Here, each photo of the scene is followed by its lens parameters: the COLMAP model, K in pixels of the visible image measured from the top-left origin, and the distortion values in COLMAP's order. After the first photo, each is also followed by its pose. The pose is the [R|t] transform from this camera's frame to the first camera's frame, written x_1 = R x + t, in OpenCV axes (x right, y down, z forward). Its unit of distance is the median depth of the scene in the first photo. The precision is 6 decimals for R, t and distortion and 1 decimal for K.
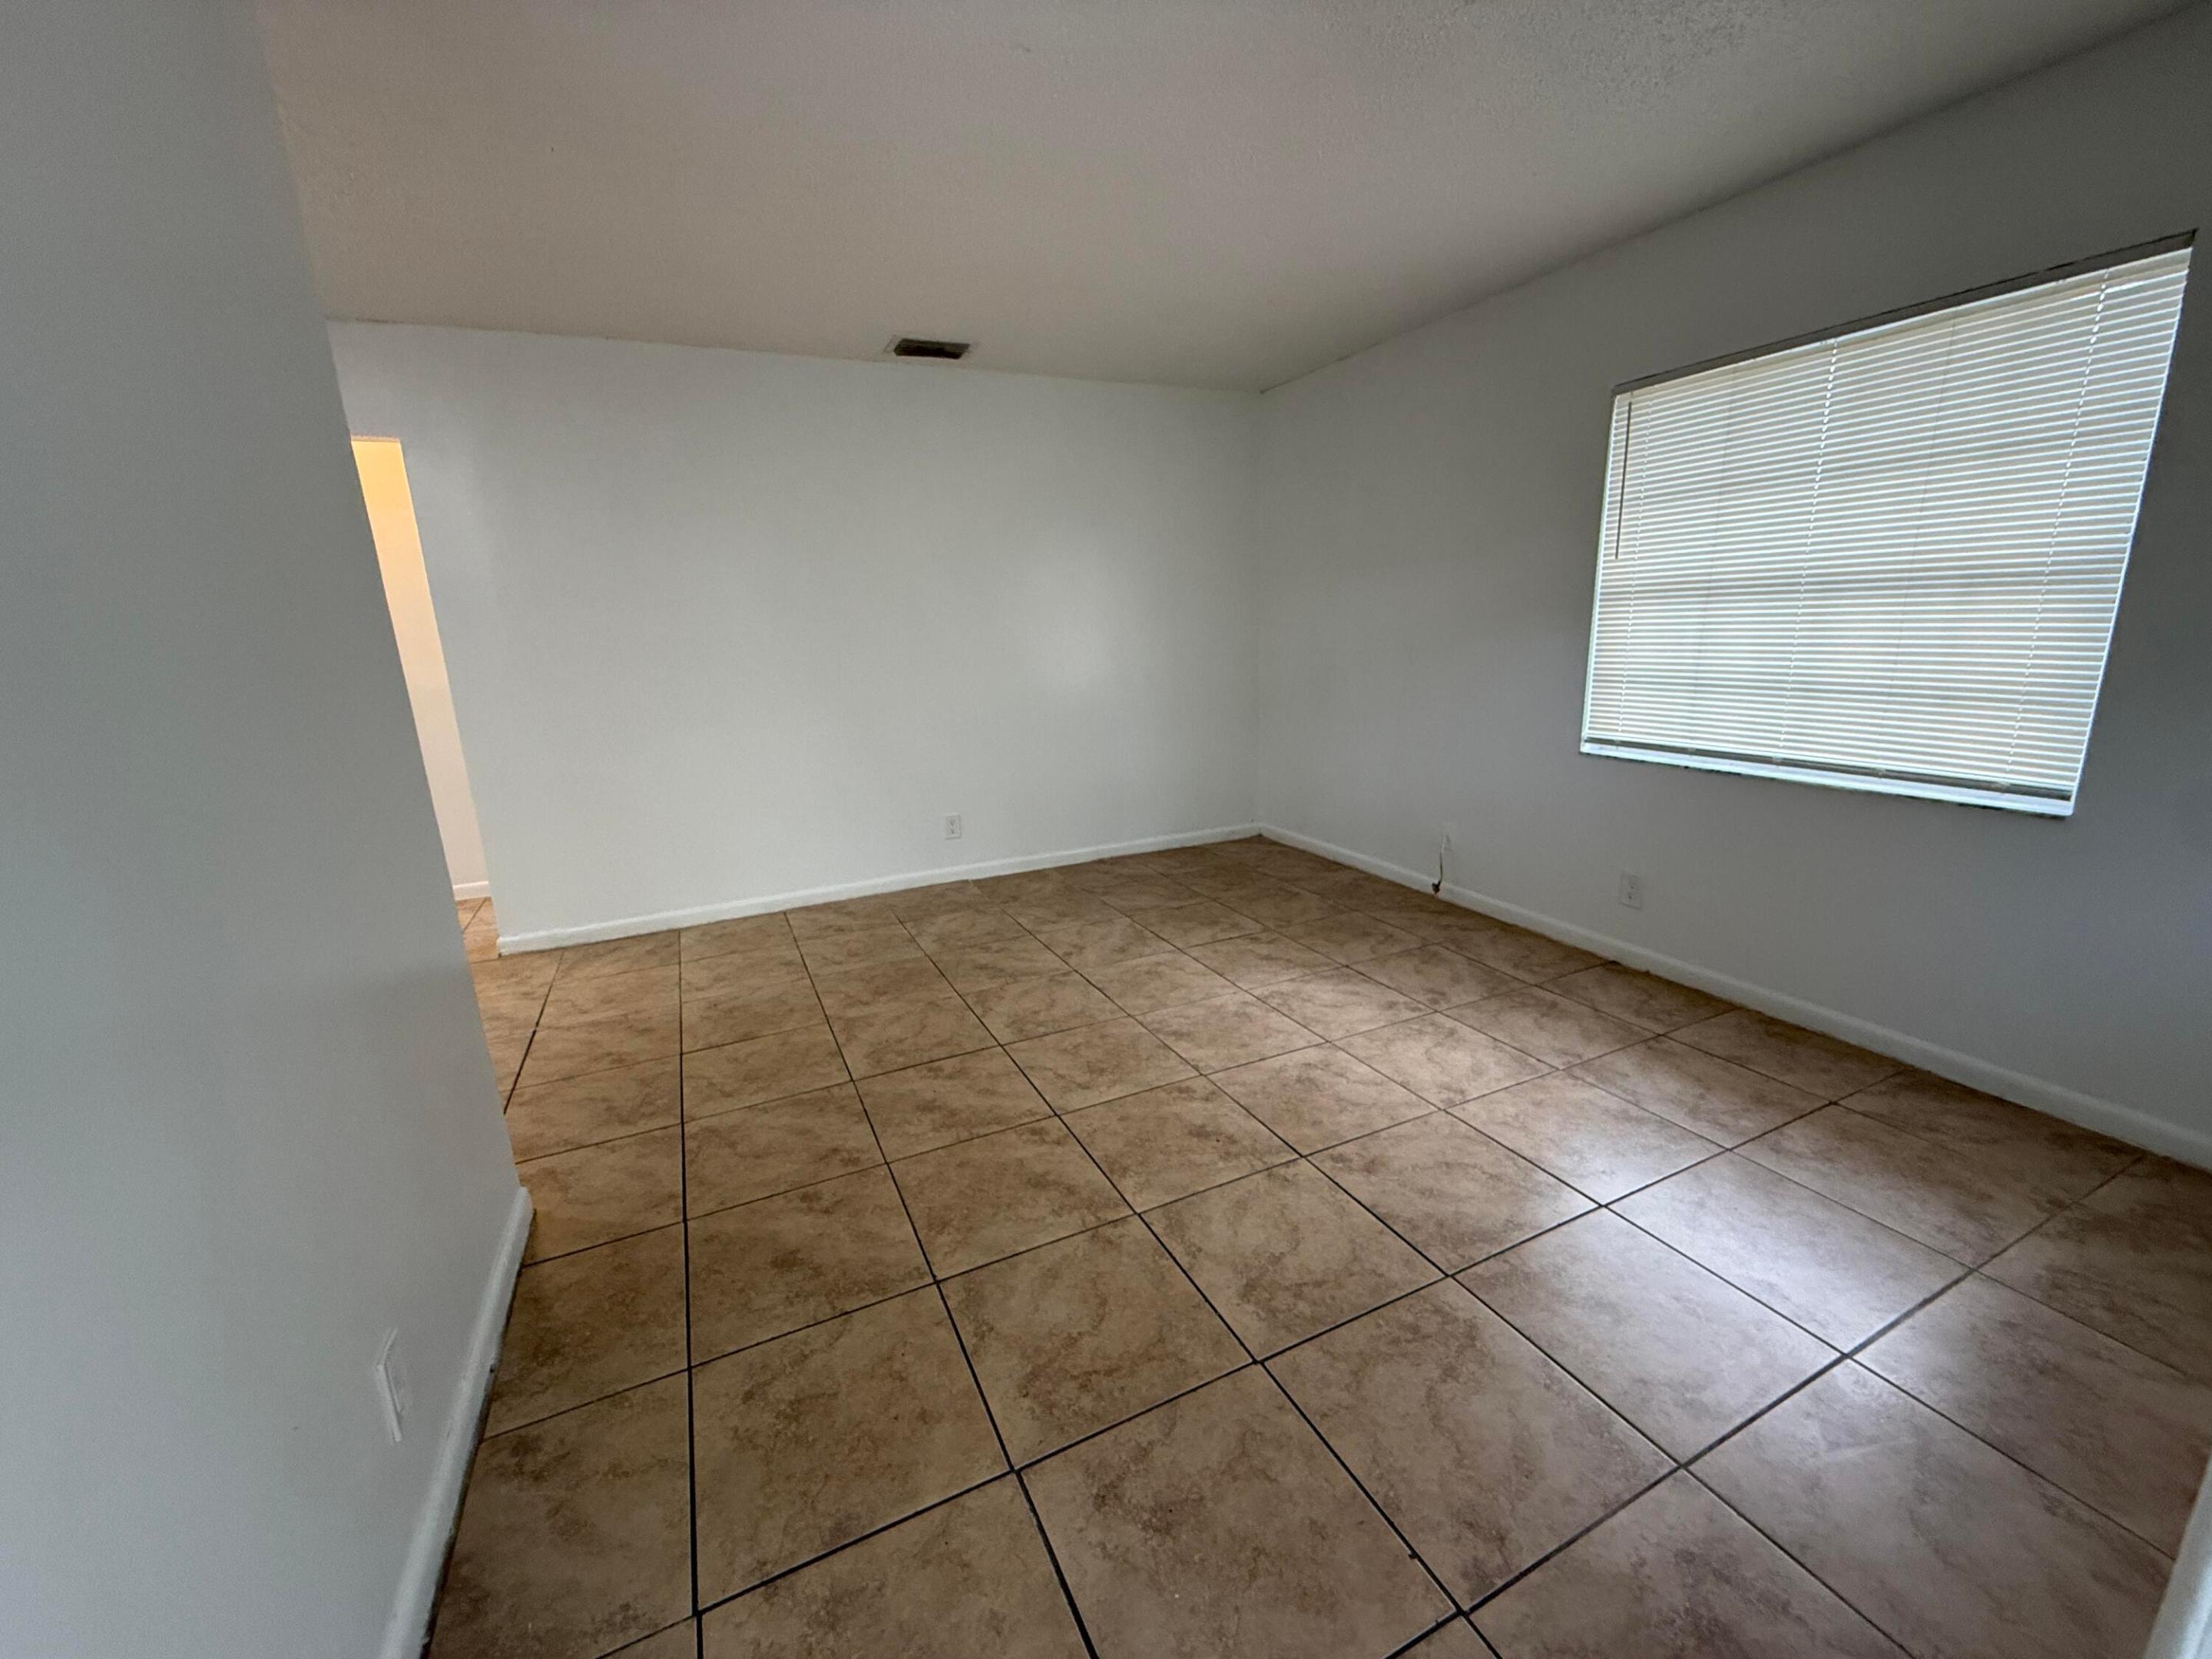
lens RADIAL K [[883.1, 0, 1101.7], [0, 883.1, 827.9], [0, 0, 1]] dist [0.001111, 0.000317]
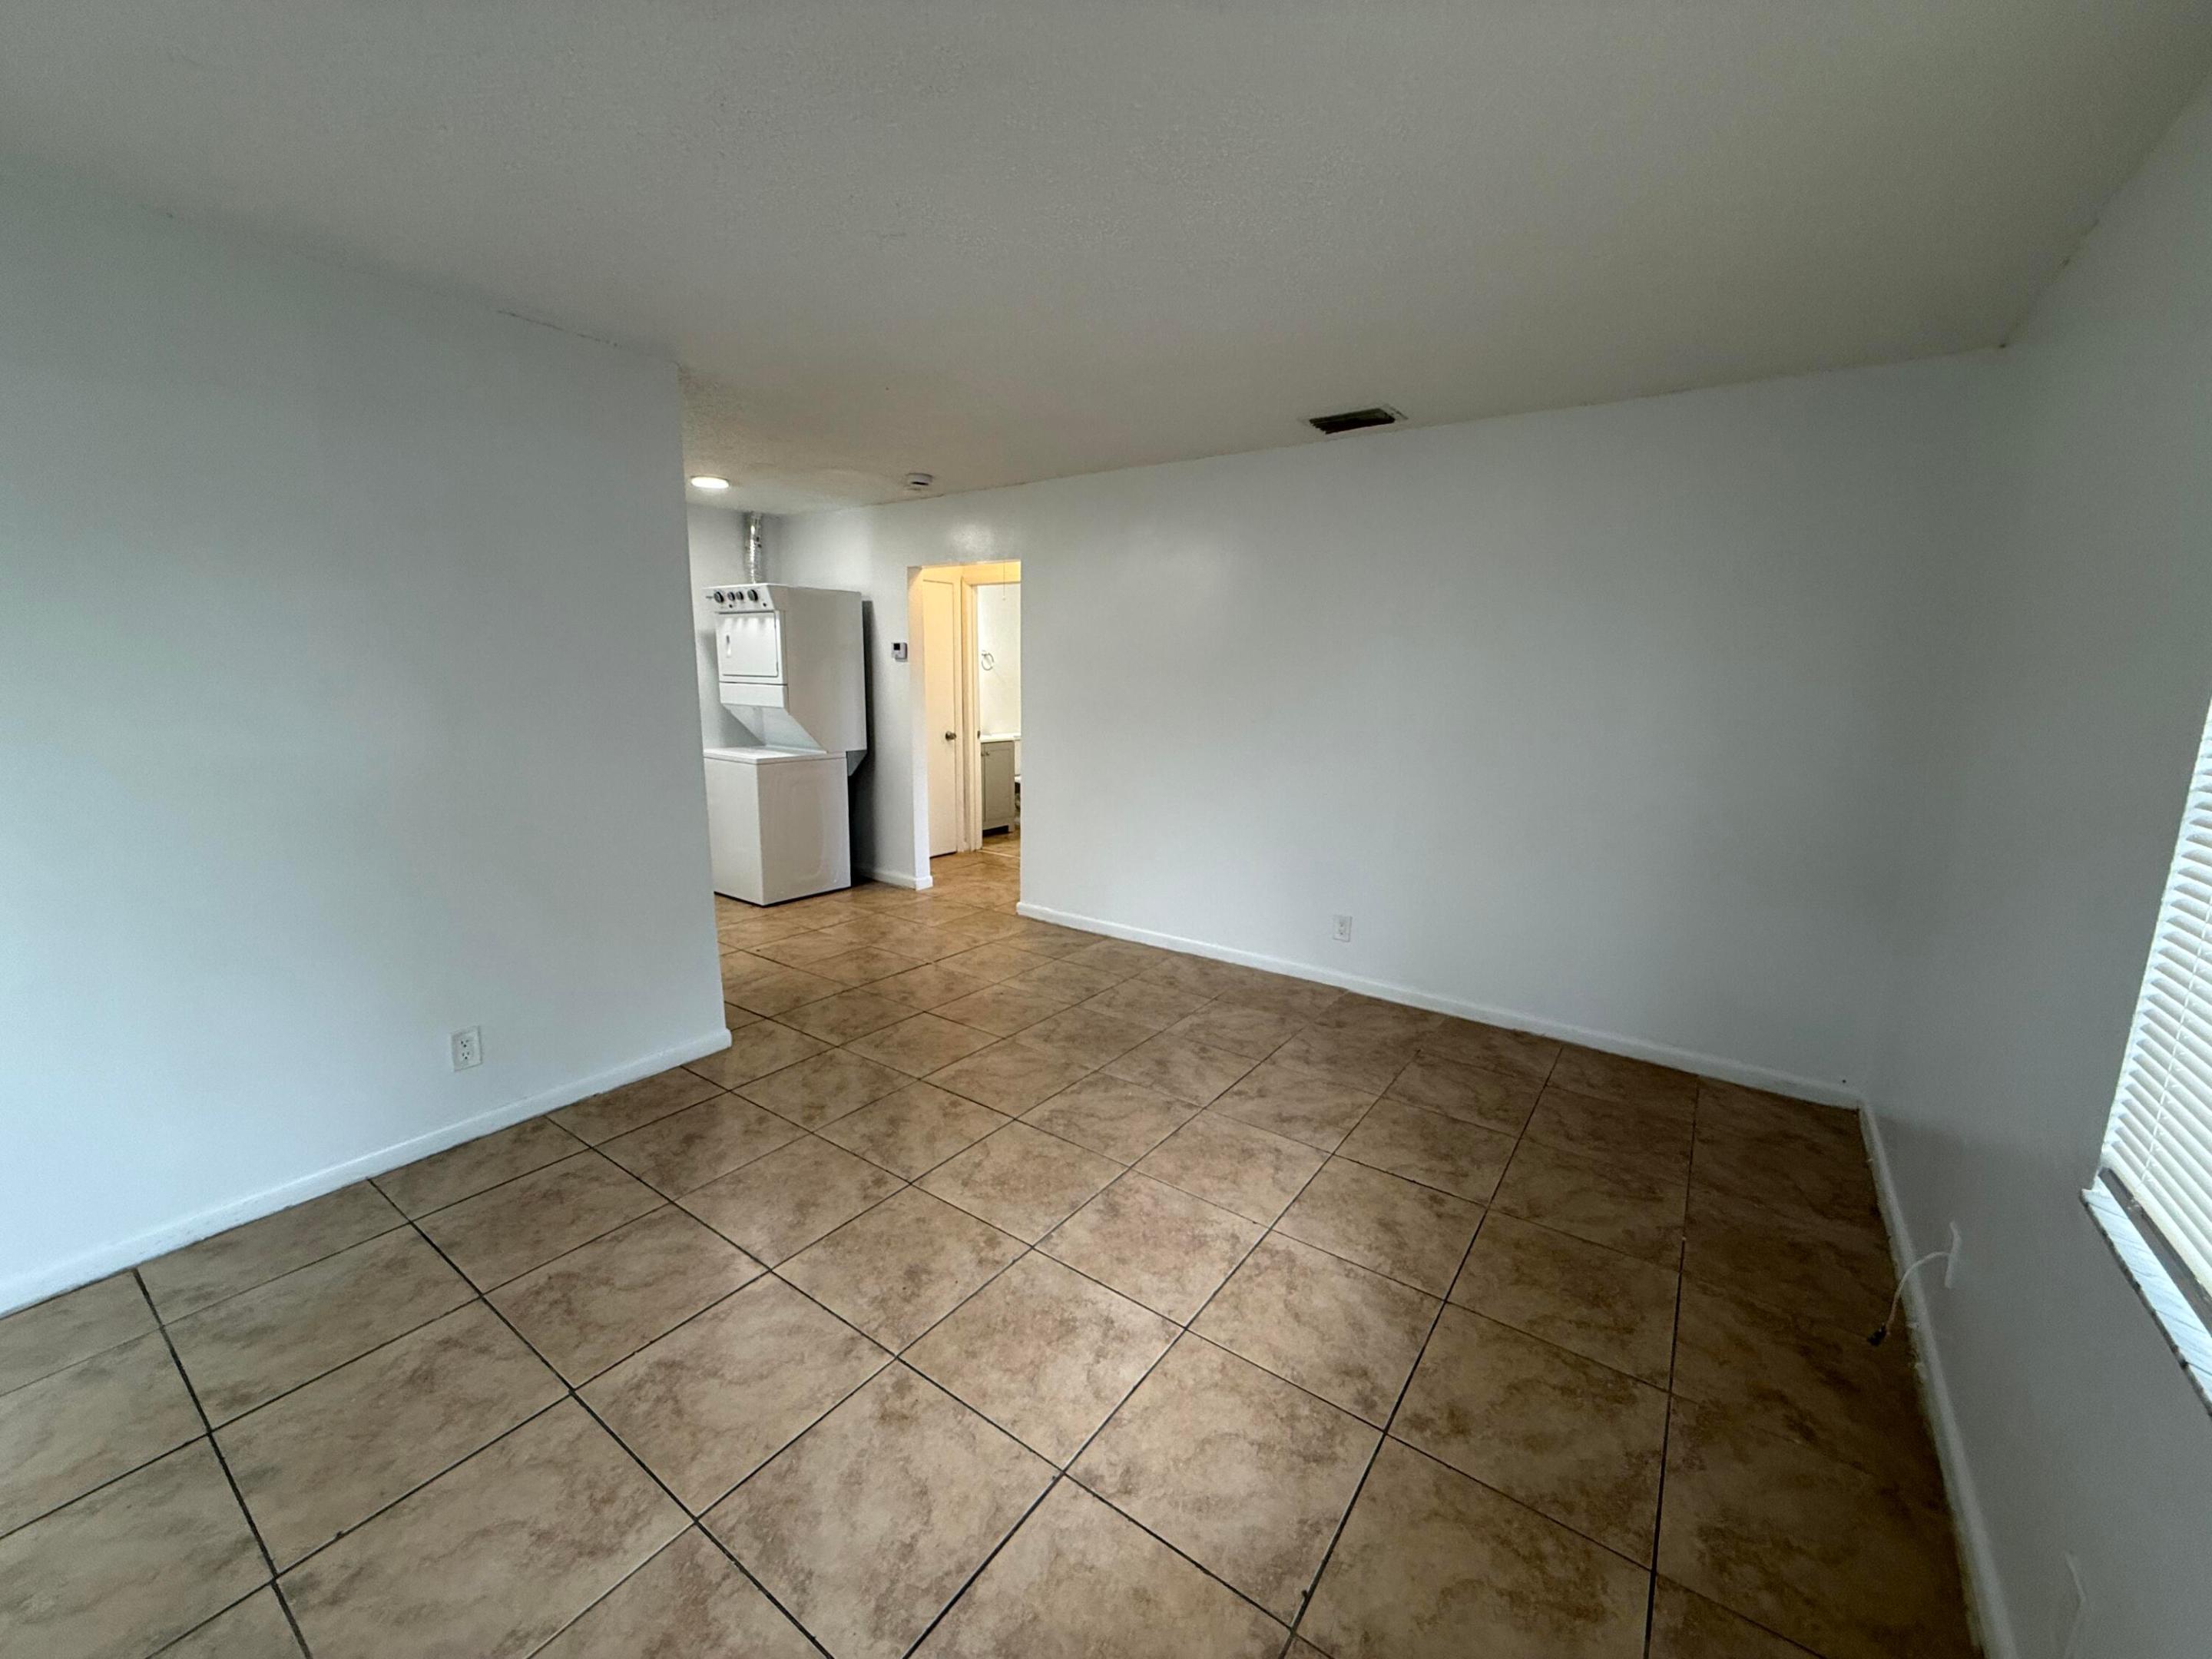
lens RADIAL K [[883.1, 0, 1097.7], [0, 883.1, 826.7], [0, 0, 1]] dist [0.001111, 0.000317]
pose [[0.483152, 0.201566, -0.852018, 0.624513], [-0.235321, 0.967226, 0.095379, -0.174550], [0.843320, 0.154415, 0.514750, 0.407881]]
